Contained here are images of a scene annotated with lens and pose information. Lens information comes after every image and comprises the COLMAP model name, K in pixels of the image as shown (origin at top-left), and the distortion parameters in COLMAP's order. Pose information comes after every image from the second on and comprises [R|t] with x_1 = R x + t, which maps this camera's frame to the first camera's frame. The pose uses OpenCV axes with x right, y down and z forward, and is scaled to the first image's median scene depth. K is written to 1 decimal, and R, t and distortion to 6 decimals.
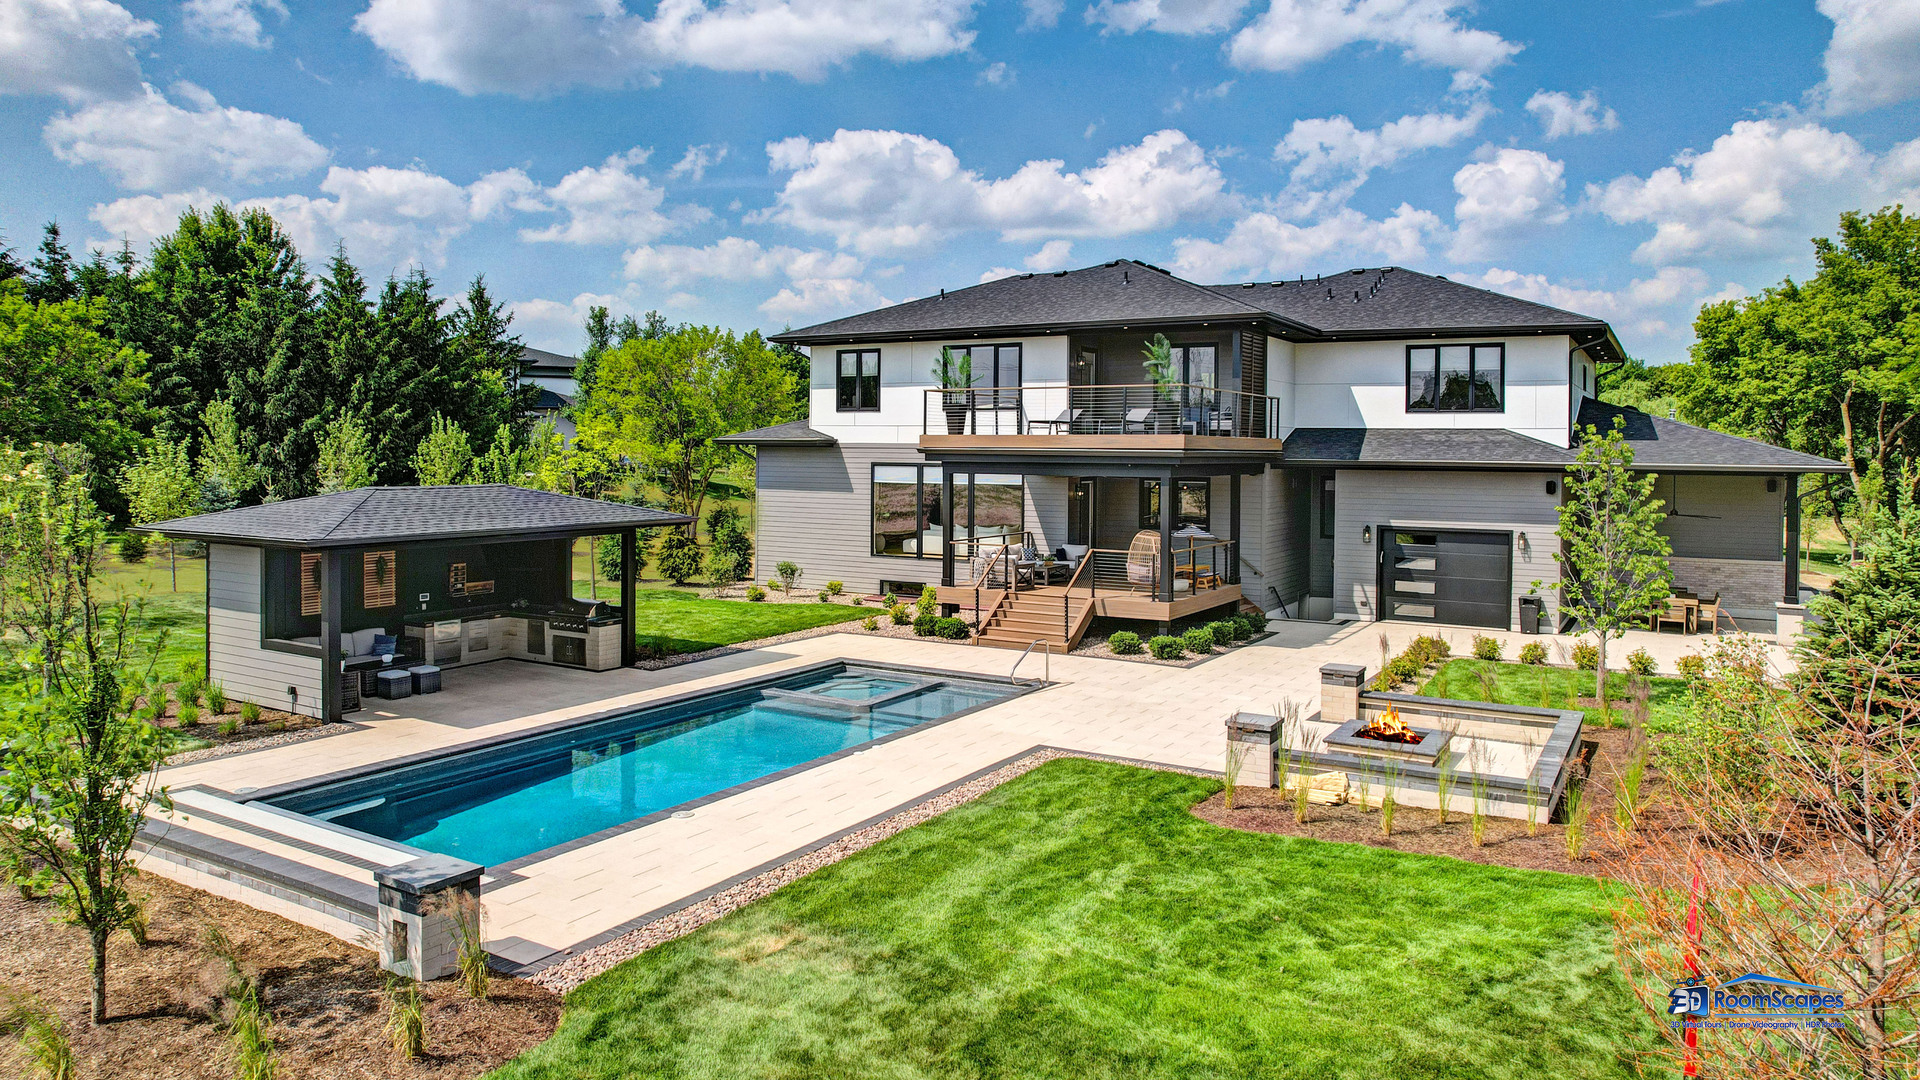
lens RADIAL K [[1237.6, 0, 963.6], [0, 1237.6, 494.4], [0, 0, 1]] dist [-0.035589, -0.003280]
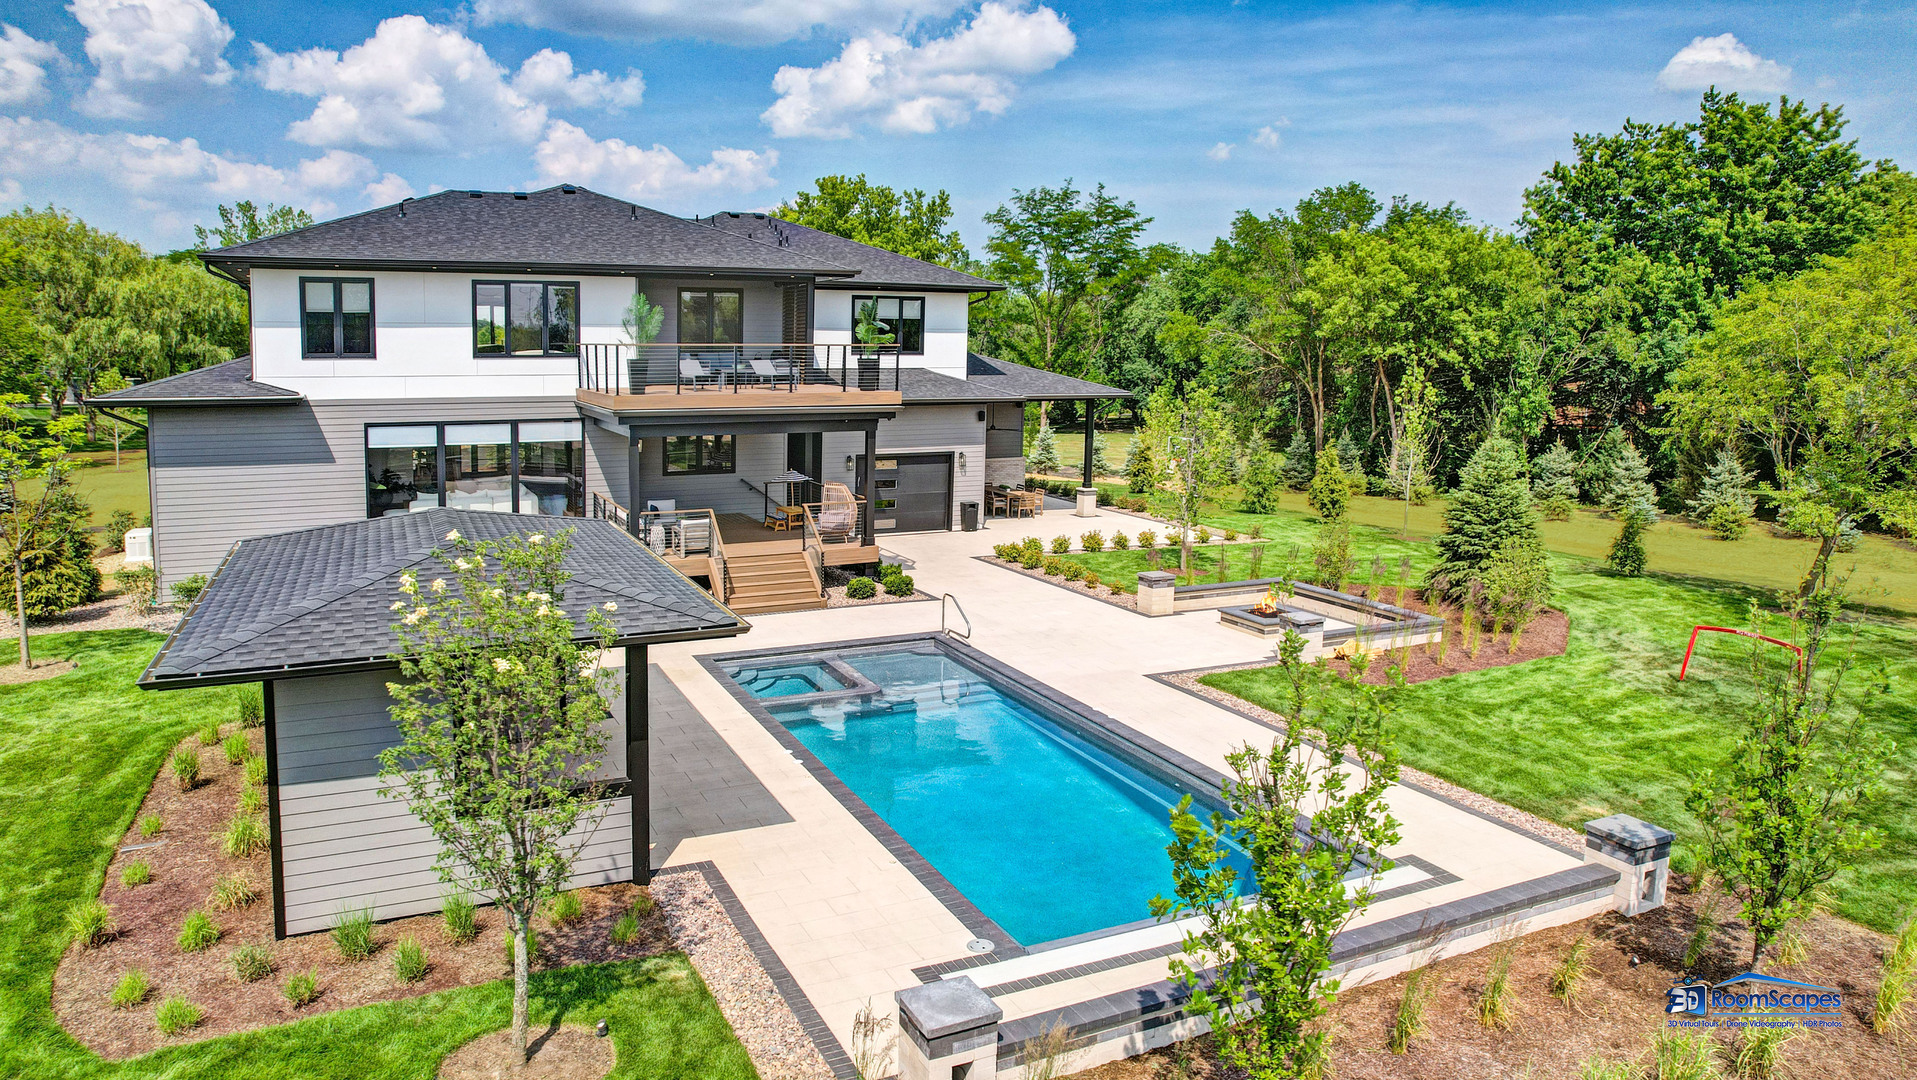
lens RADIAL K [[1251.9, 0, 954.0], [0, 1251.9, 470.0], [0, 0, 1]] dist [-0.008088, 0.000690]
pose [[0.555708, -0.090605, 0.826426, -0.578265], [0.029353, 0.995562, 0.089411, -0.062025], [-0.830859, -0.025428, 0.555901, 0.273219]]
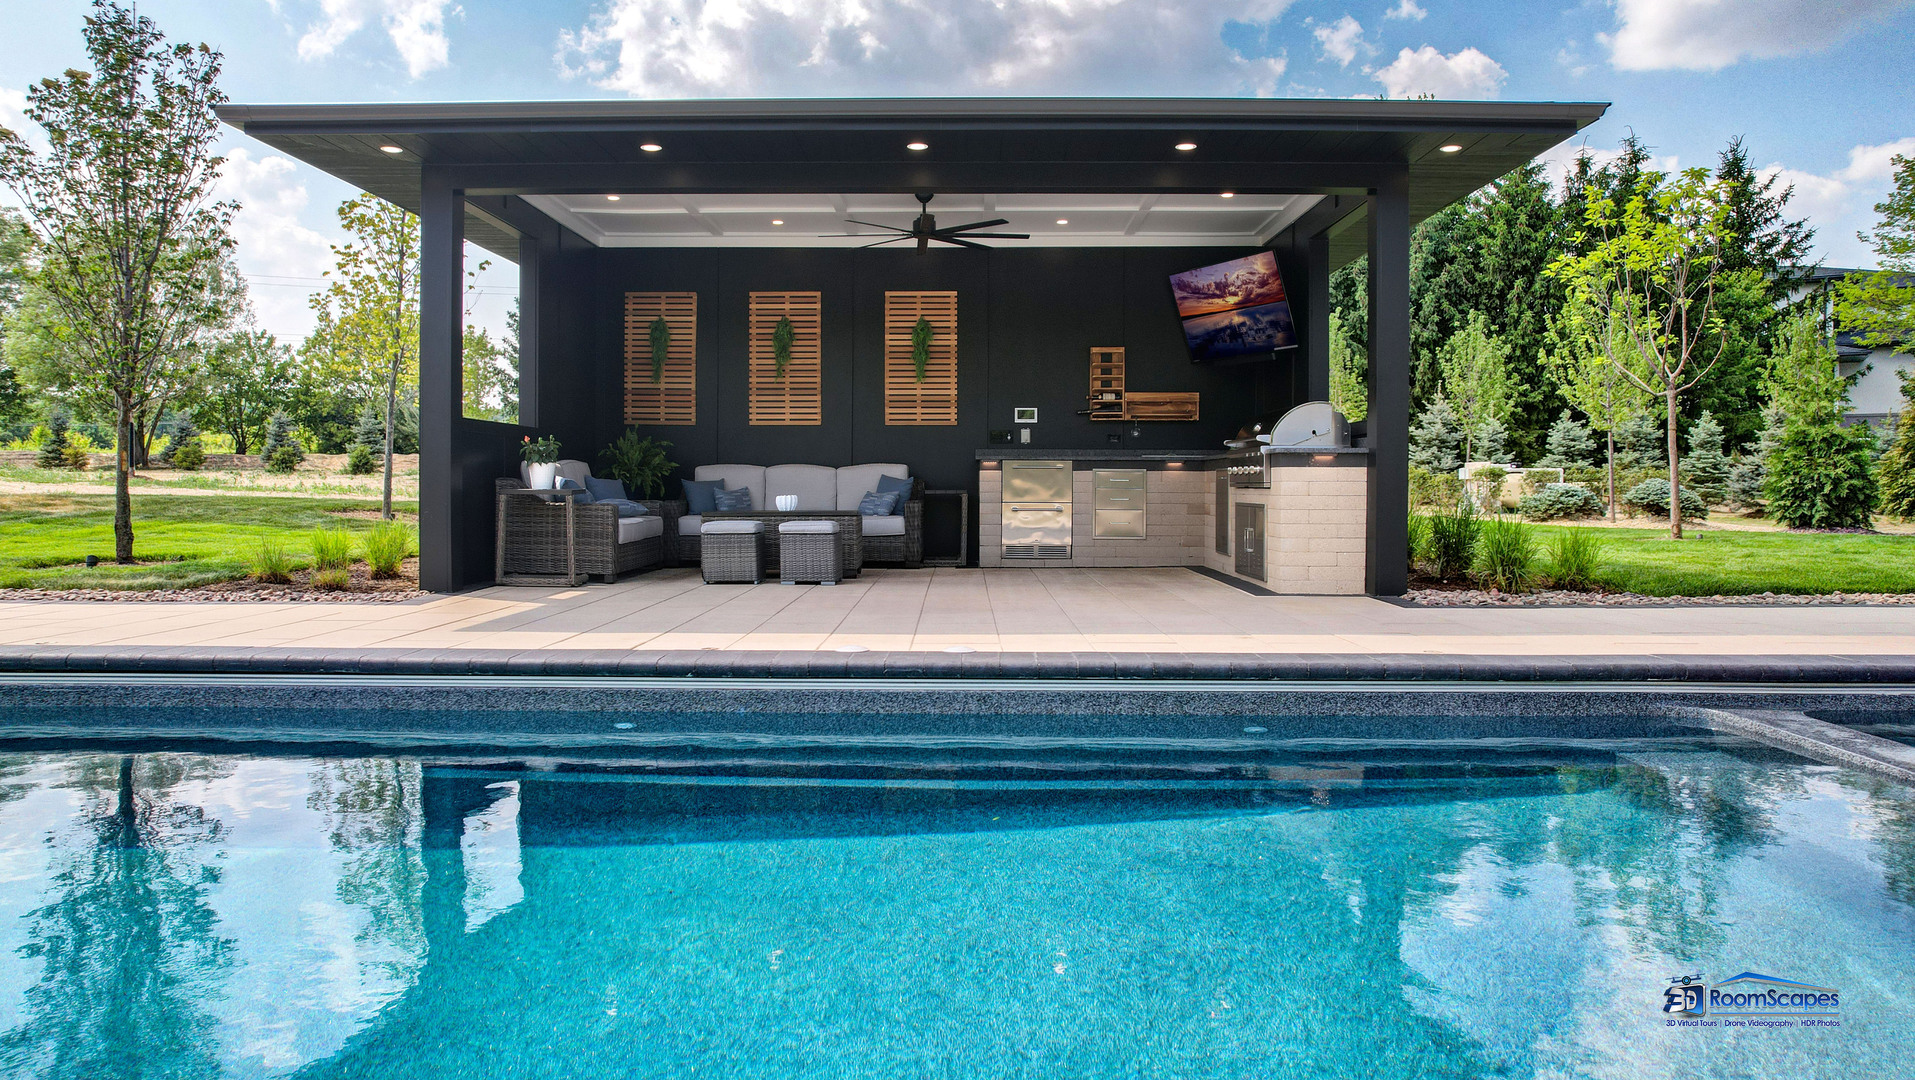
lens RADIAL K [[1216.3, 0, 957.5], [0, 1216.3, 540.0], [0, 0, 1]] dist [-0.026854, 0.000359]
pose [[0.499320, 0.034260, -0.865740, -0.036277], [-0.029063, 0.999318, 0.022784, 0.090365], [0.865930, 0.013784, 0.499975, 0.555850]]
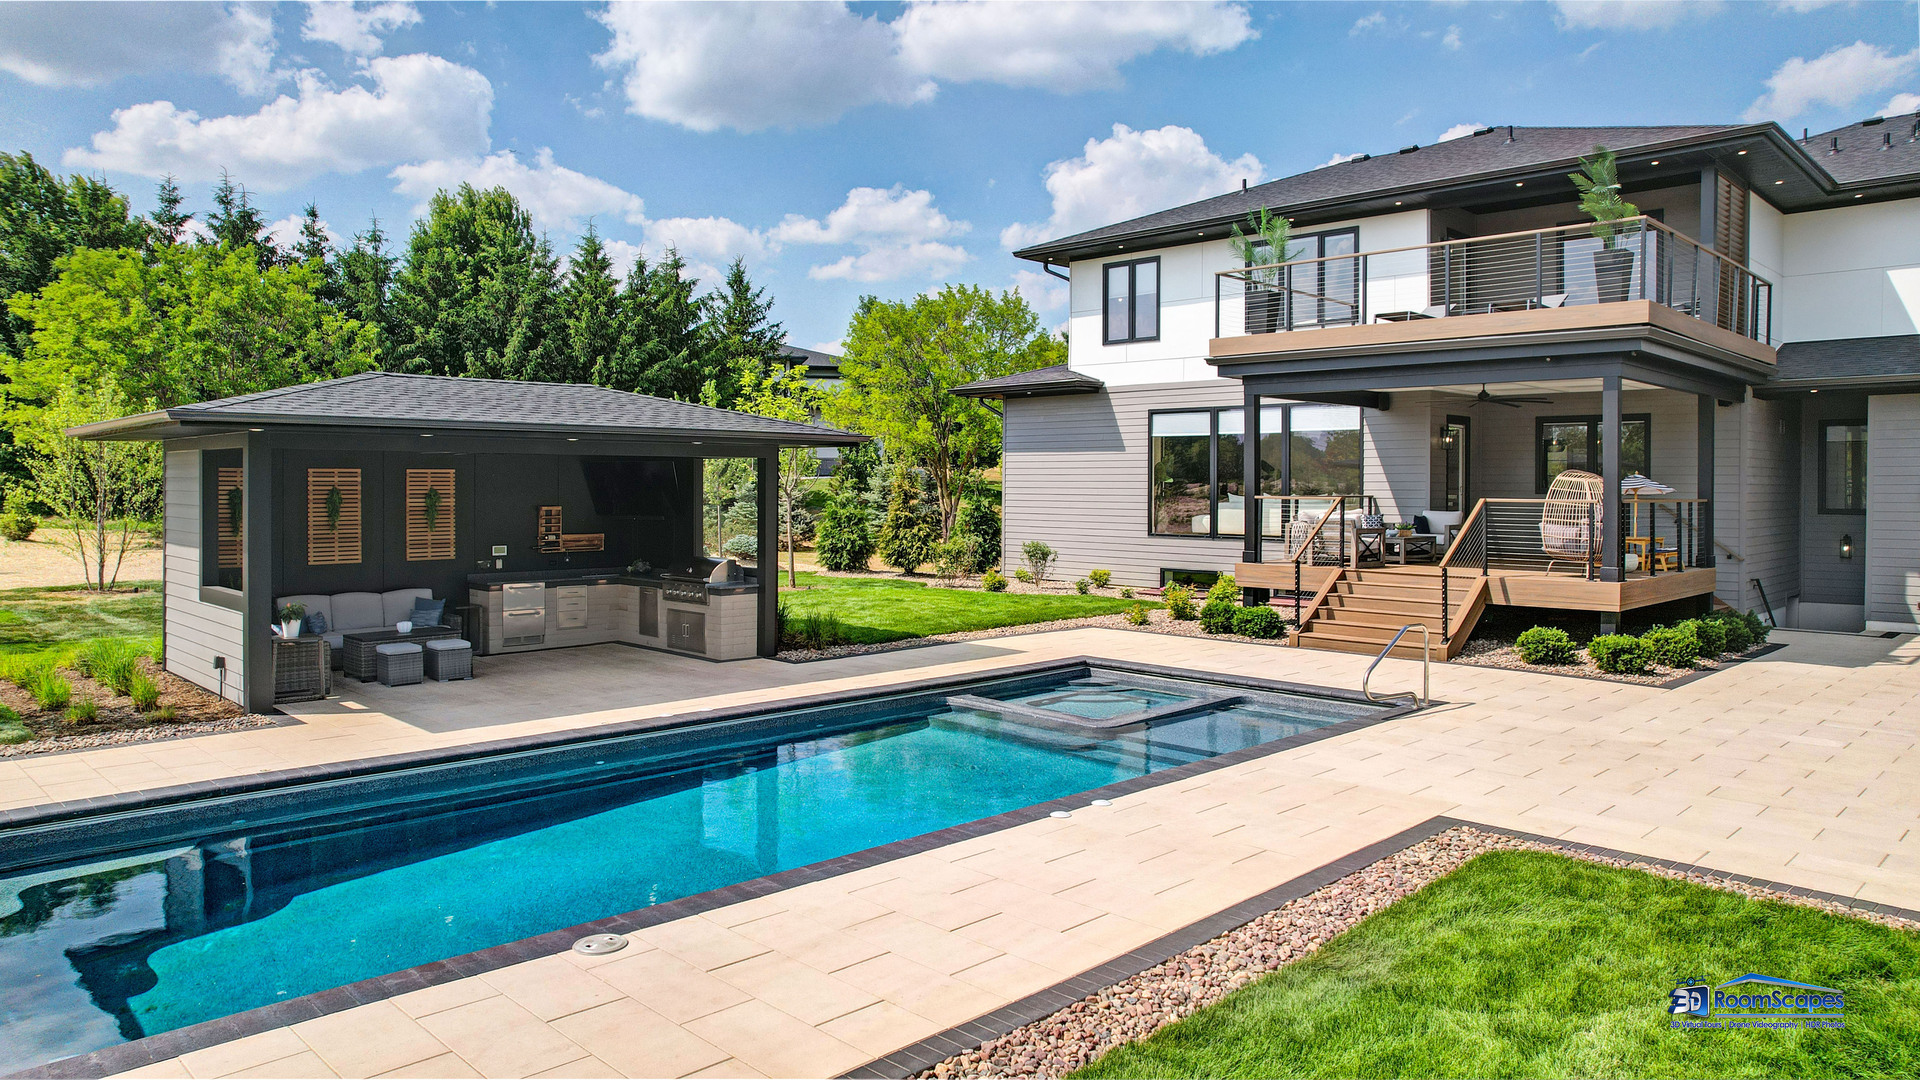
lens RADIAL K [[1237.6, 0, 963.6], [0, 1237.6, 494.4], [0, 0, 1]] dist [-0.035589, -0.003280]
pose [[0.969985, -0.001403, -0.243159, -0.001251], [-0.005565, 0.999593, -0.027966, 0.051631], [0.243100, 0.028480, 0.969583, 0.274695]]
